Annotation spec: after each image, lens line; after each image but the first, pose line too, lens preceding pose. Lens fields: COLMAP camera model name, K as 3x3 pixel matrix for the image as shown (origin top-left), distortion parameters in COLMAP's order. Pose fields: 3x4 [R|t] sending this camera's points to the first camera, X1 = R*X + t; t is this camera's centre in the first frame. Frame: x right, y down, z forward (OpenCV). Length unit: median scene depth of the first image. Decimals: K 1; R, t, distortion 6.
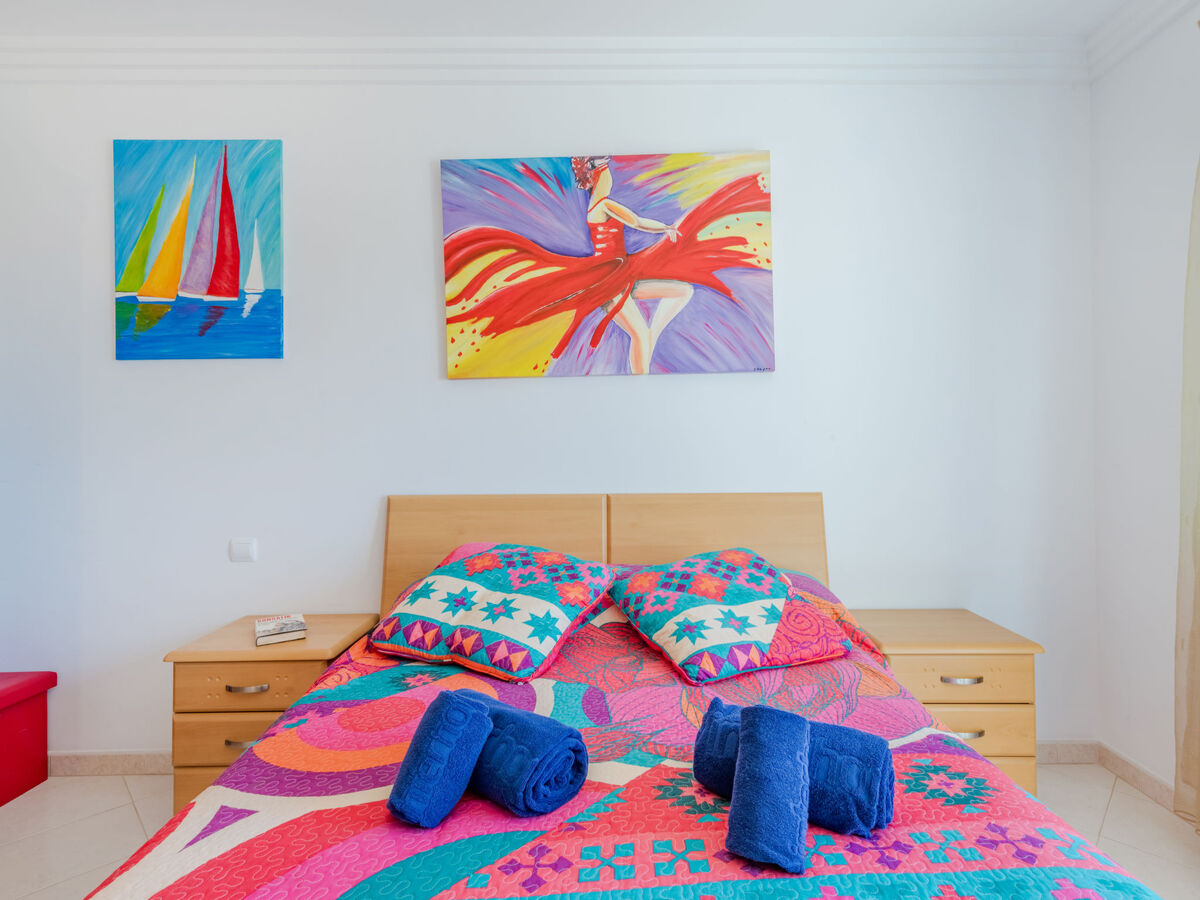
lens RADIAL K [[611.8, 0, 601.8], [0, 611.8, 433.4], [0, 0, 1]] dist [0.019716, -0.000125]
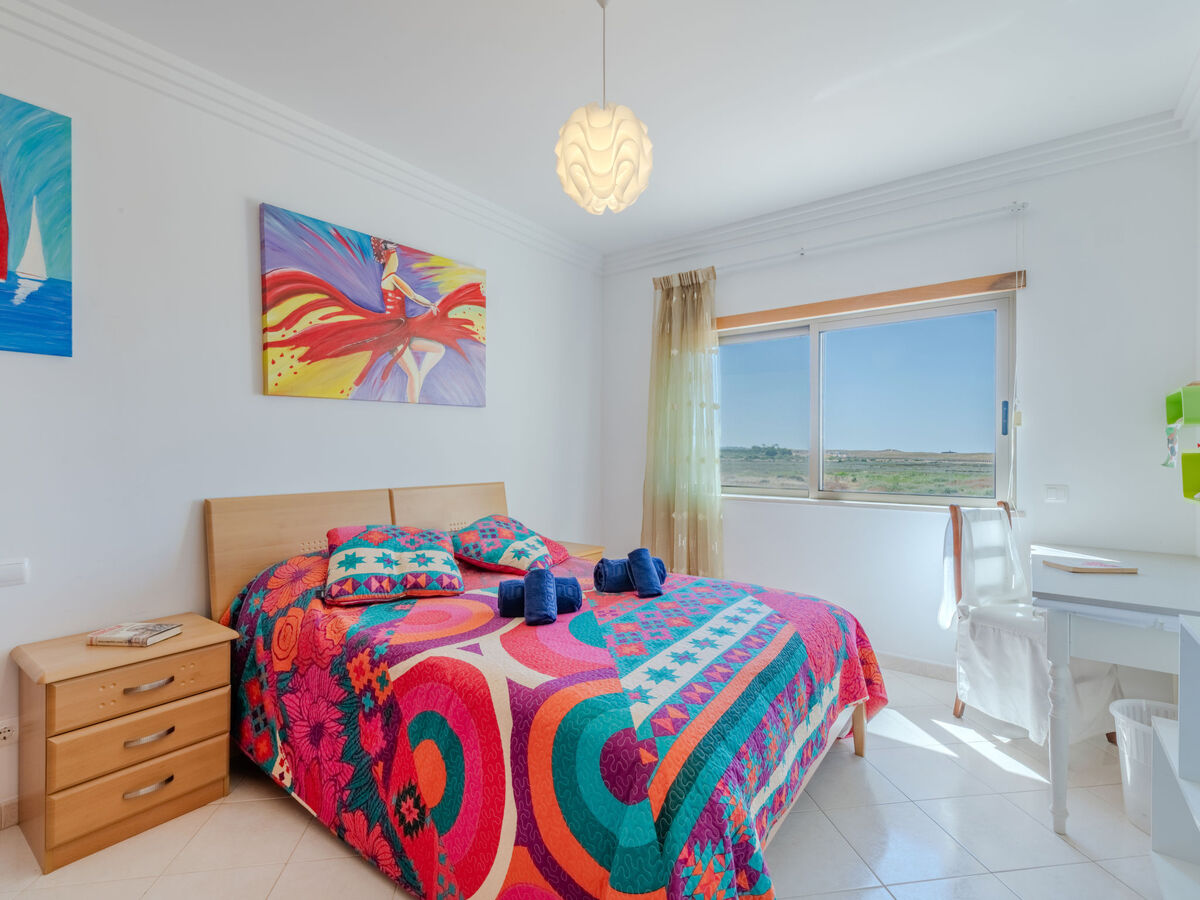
lens RADIAL K [[586.8, 0, 600.0], [0, 586.8, 450.0], [0, 0, 1]] dist [0.001259, -0.000117]
pose [[0.597355, 0.008077, 0.801936, -0.768619], [-0.016958, 0.999853, 0.002561, 0.001232], [-0.801797, -0.015129, 0.597405, -0.162223]]
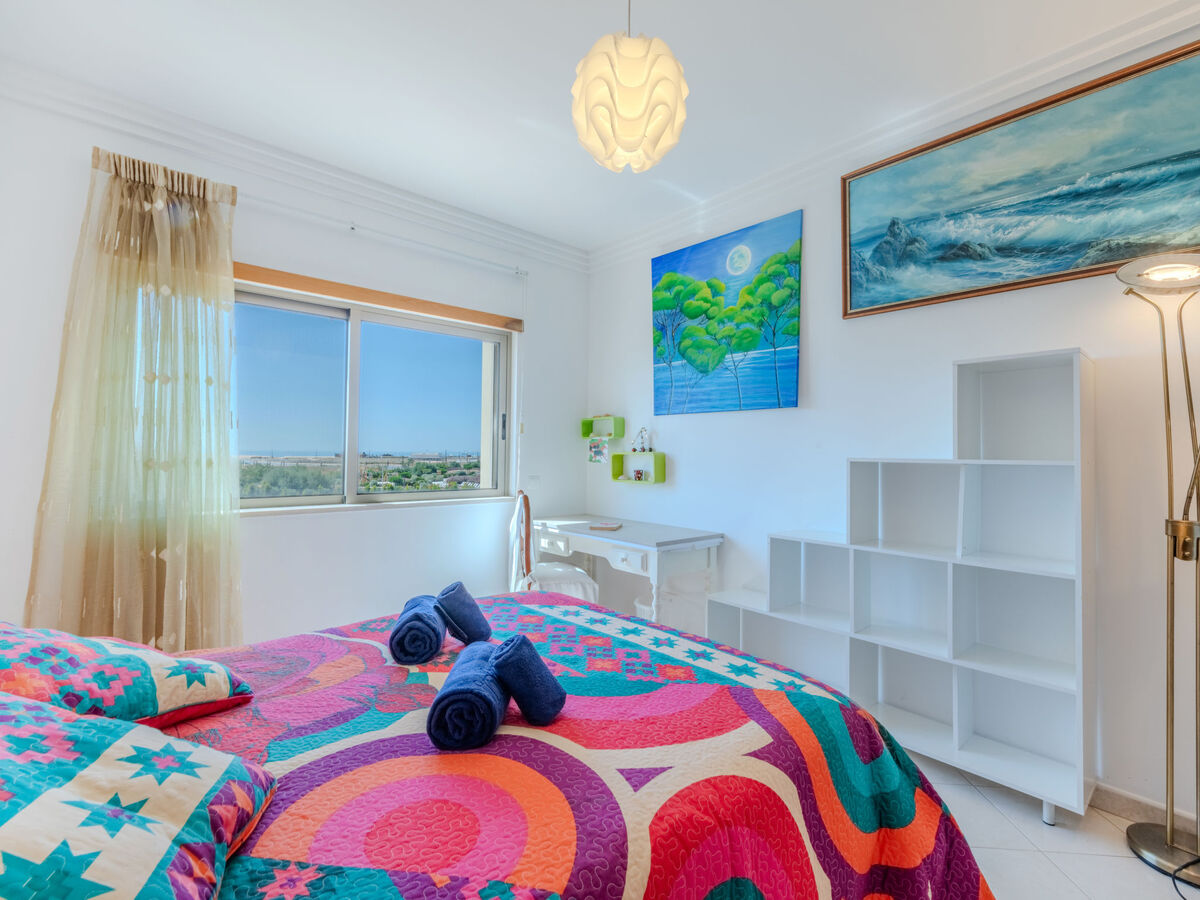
lens RADIAL K [[543.8, 0, 610.4], [0, 543.8, 455.3], [0, 0, 1]] dist [0.010529, -0.000340]
pose [[-0.677203, -0.006144, 0.735770, -0.562536], [-0.019914, 0.999752, -0.009980, 0.008975], [-0.735527, -0.021411, -0.677158, 0.742840]]
